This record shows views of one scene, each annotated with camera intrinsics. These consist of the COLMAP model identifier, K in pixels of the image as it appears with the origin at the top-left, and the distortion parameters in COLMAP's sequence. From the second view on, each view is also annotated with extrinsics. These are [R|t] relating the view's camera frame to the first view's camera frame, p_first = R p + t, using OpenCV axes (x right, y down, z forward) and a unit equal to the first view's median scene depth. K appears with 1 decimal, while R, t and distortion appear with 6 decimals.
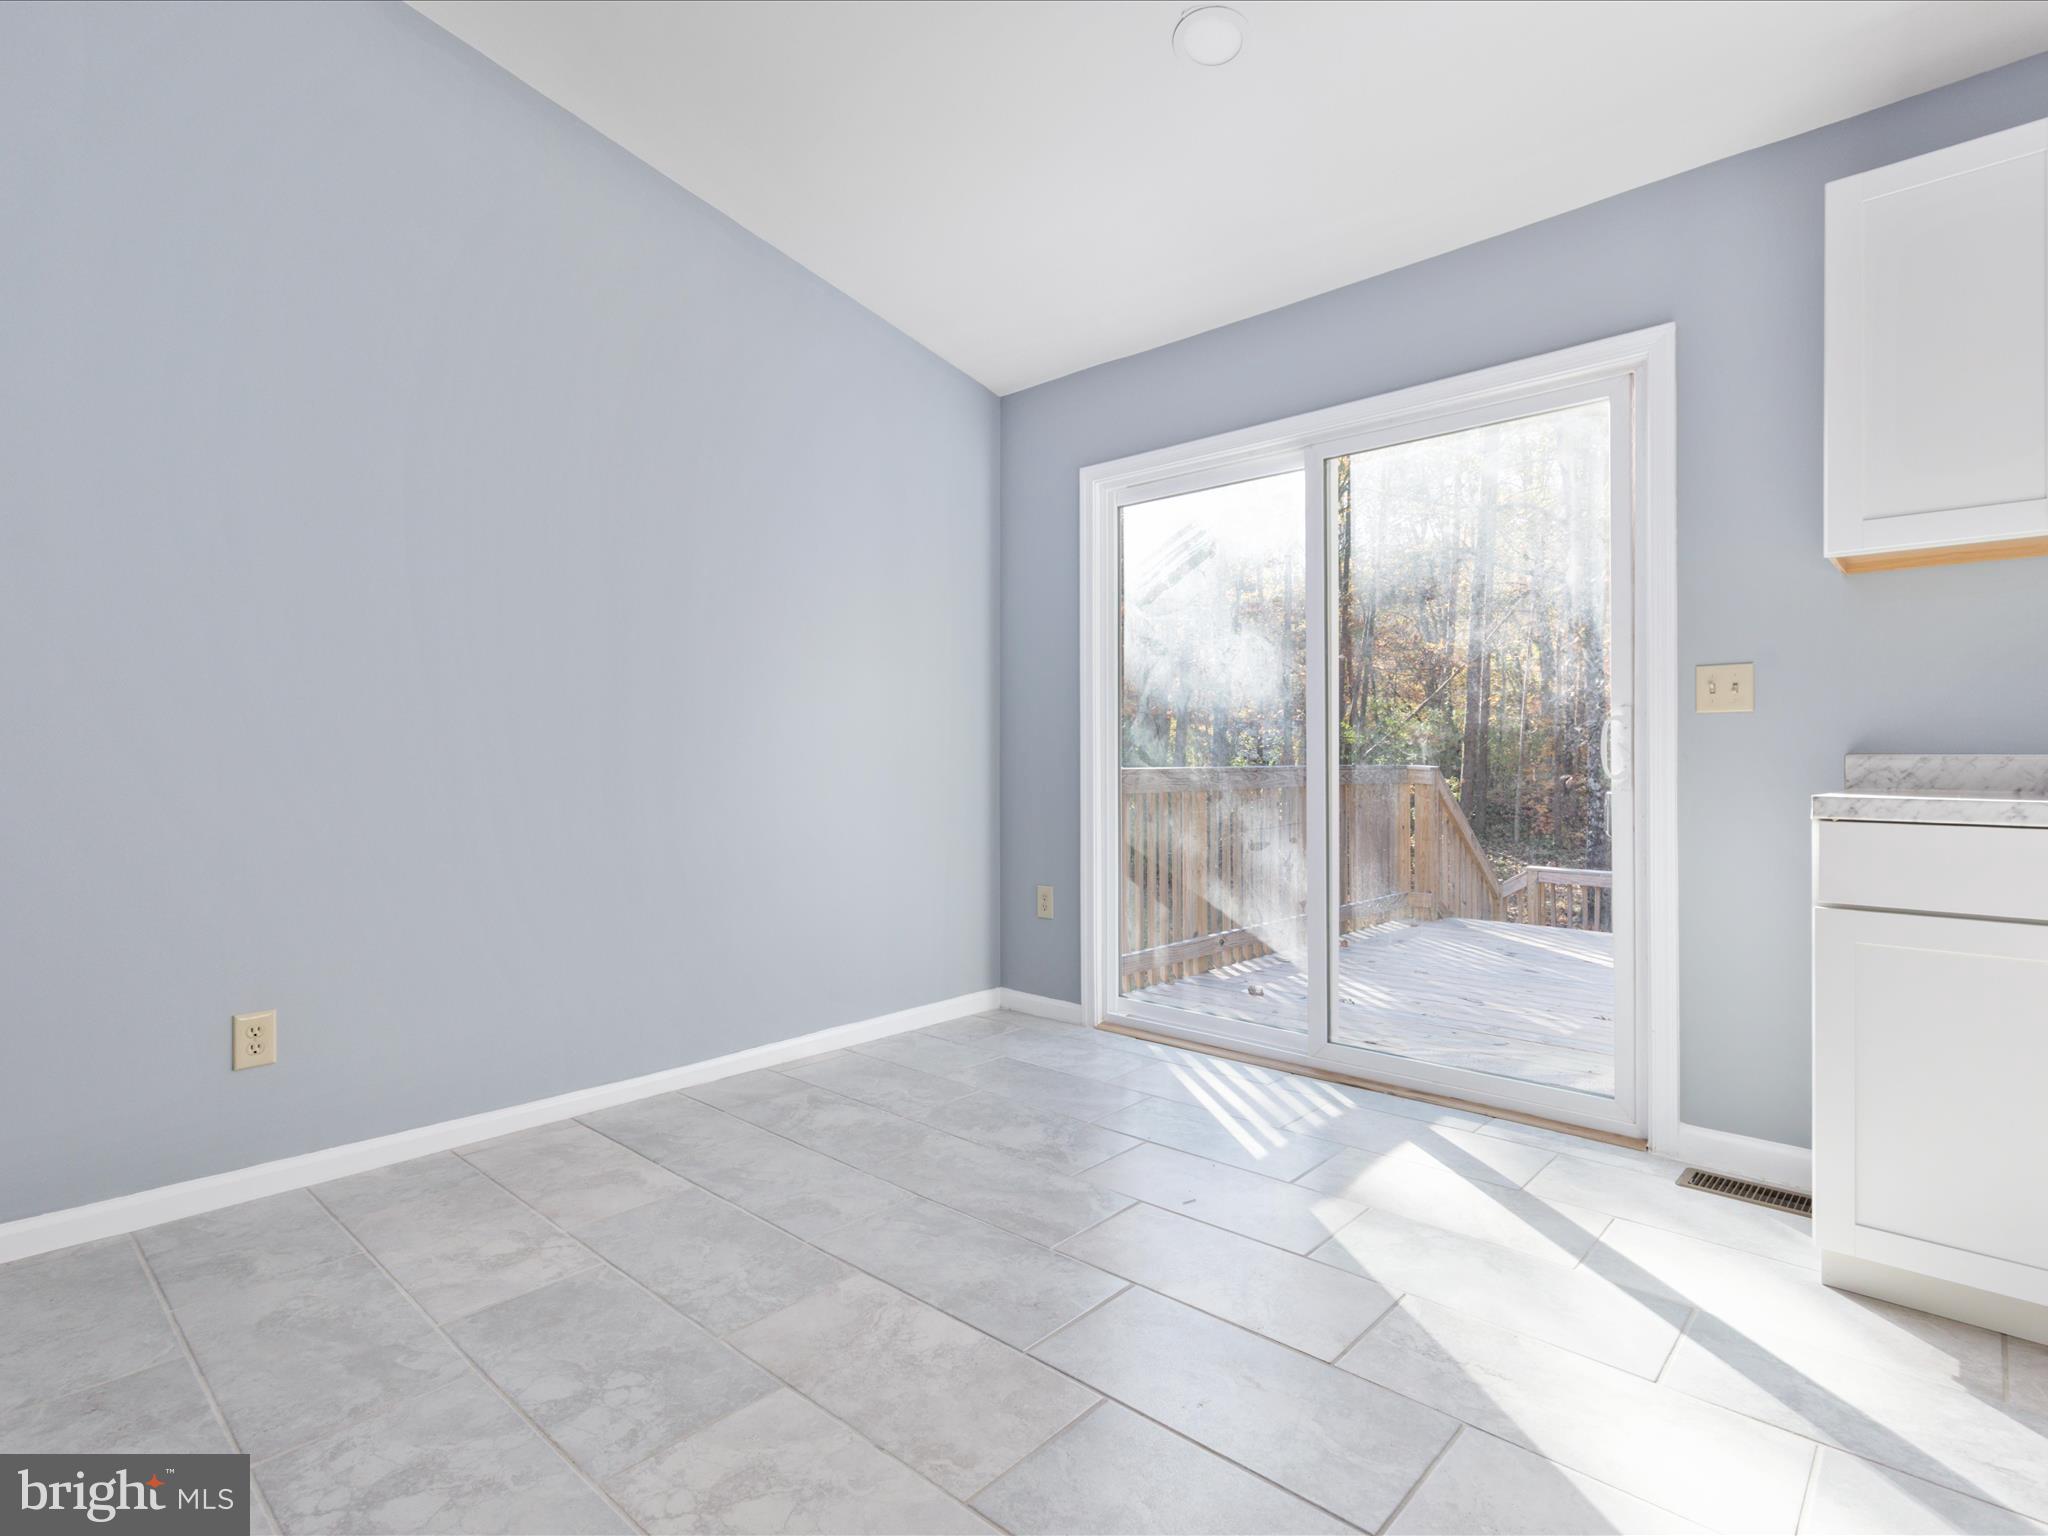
lens RADIAL K [[1046.2, 0, 1024.4], [0, 1046.2, 759.6], [0, 0, 1]] dist [-0.014848, 0.000919]
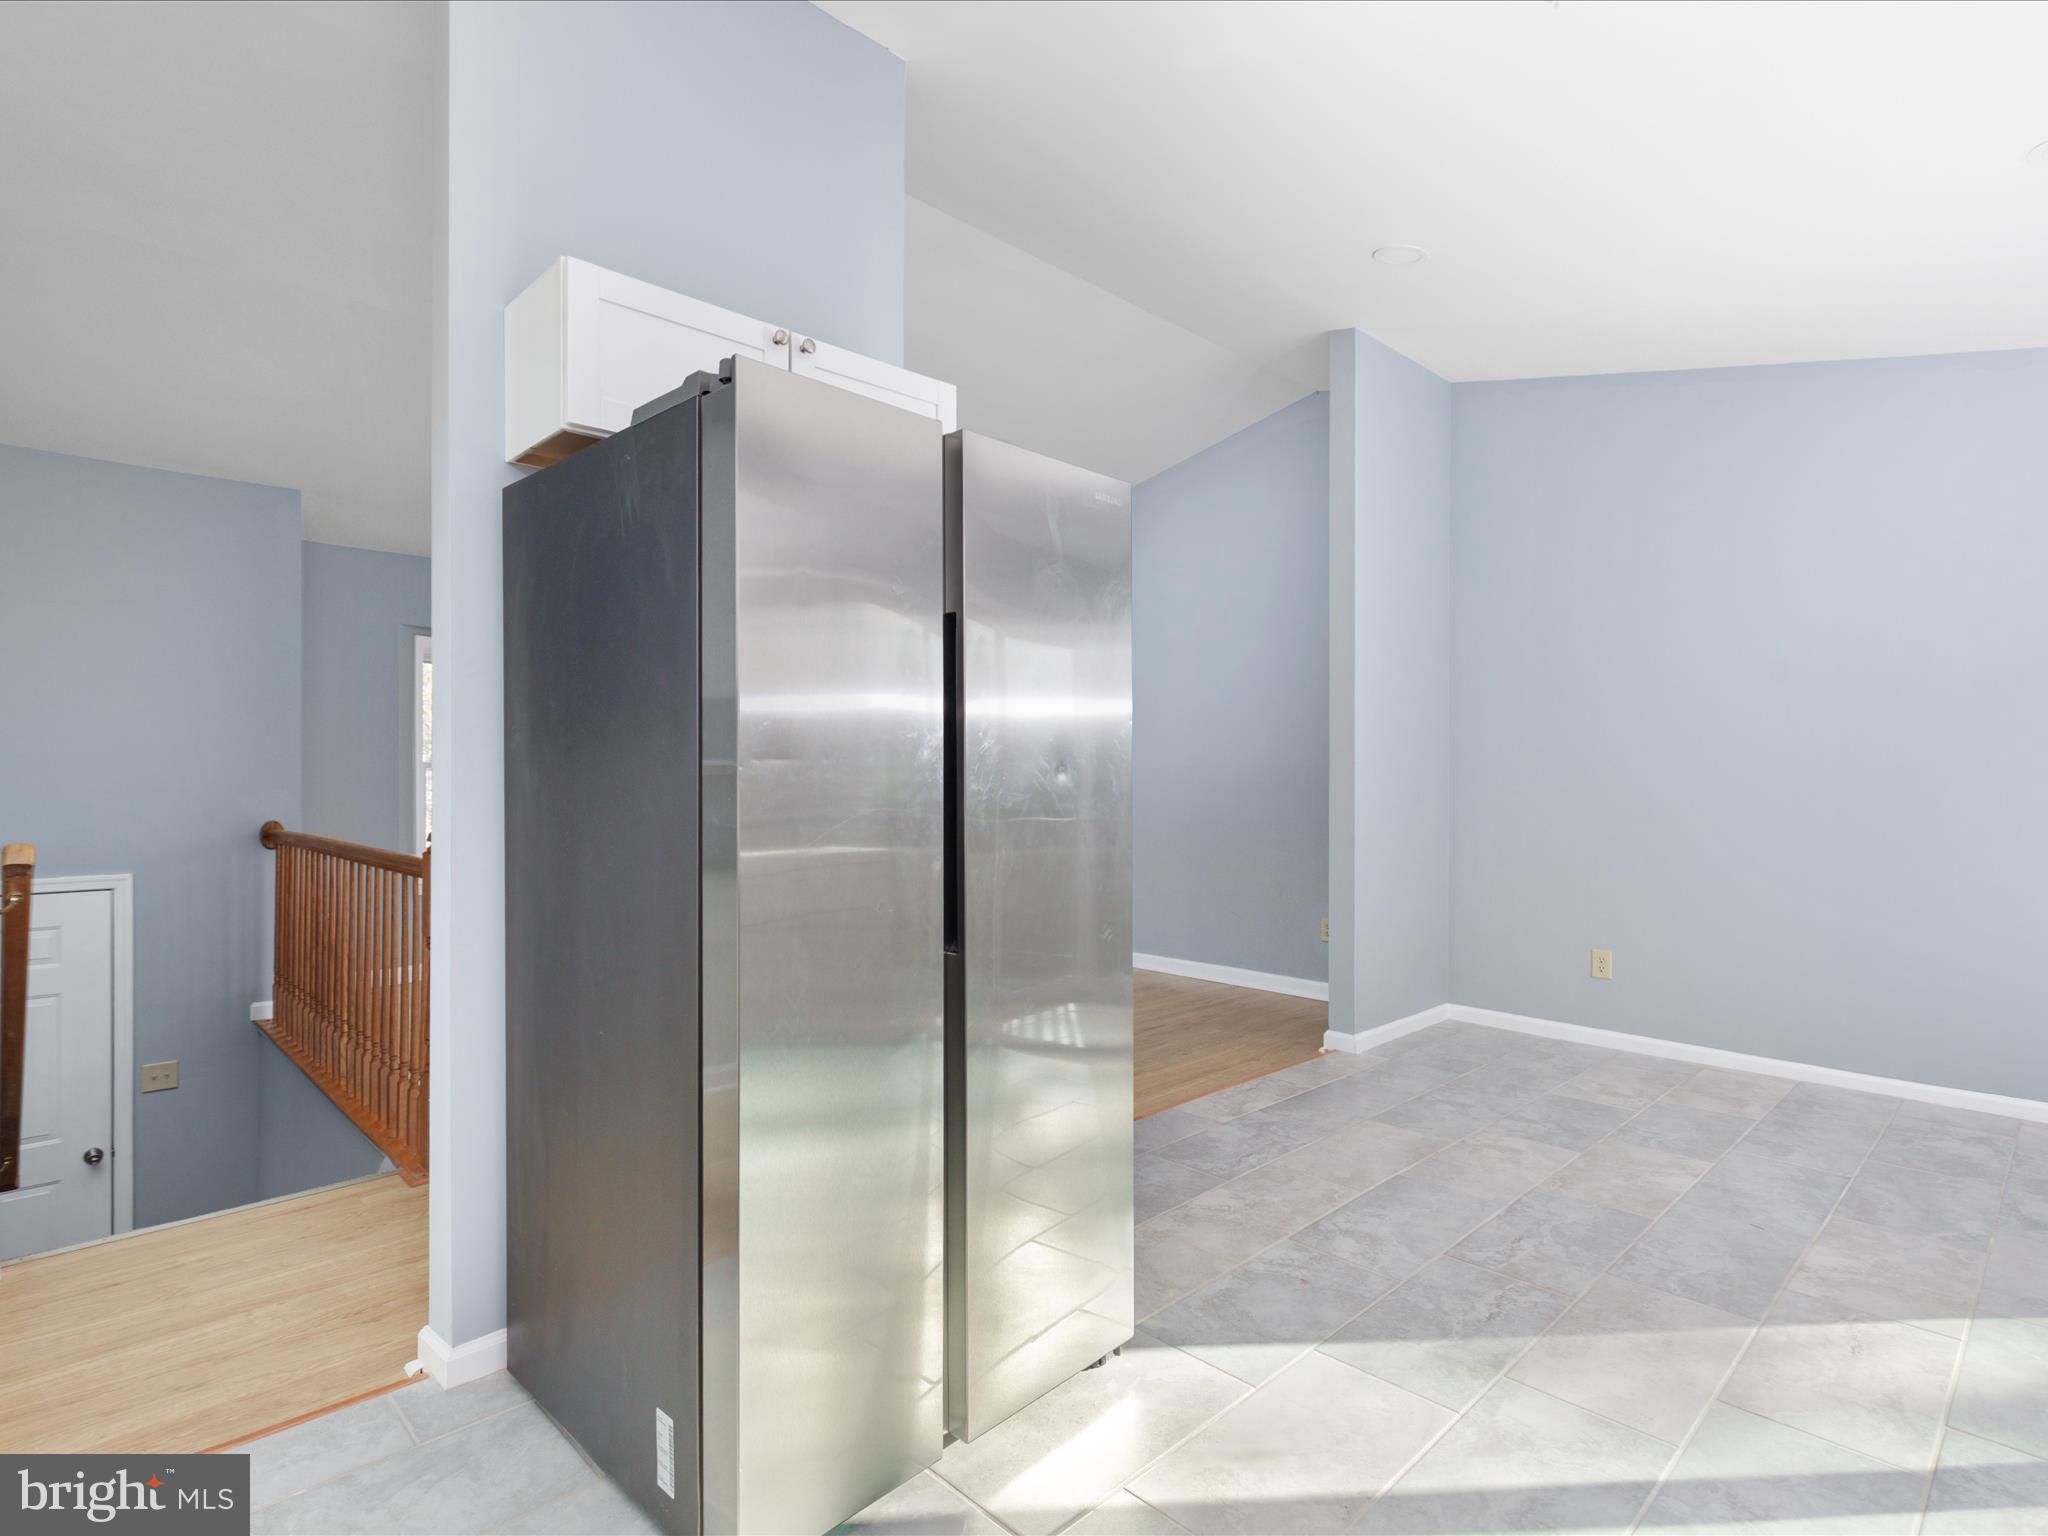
lens RADIAL K [[1046.2, 0, 1024.2], [0, 1046.2, 766.7], [0, 0, 1]] dist [-0.014848, 0.000919]
pose [[-0.058537, -0.003398, -0.998279, 1.477731], [-0.010143, 0.999945, -0.002809, -0.098179], [0.998234, 0.009961, -0.058568, 0.034965]]
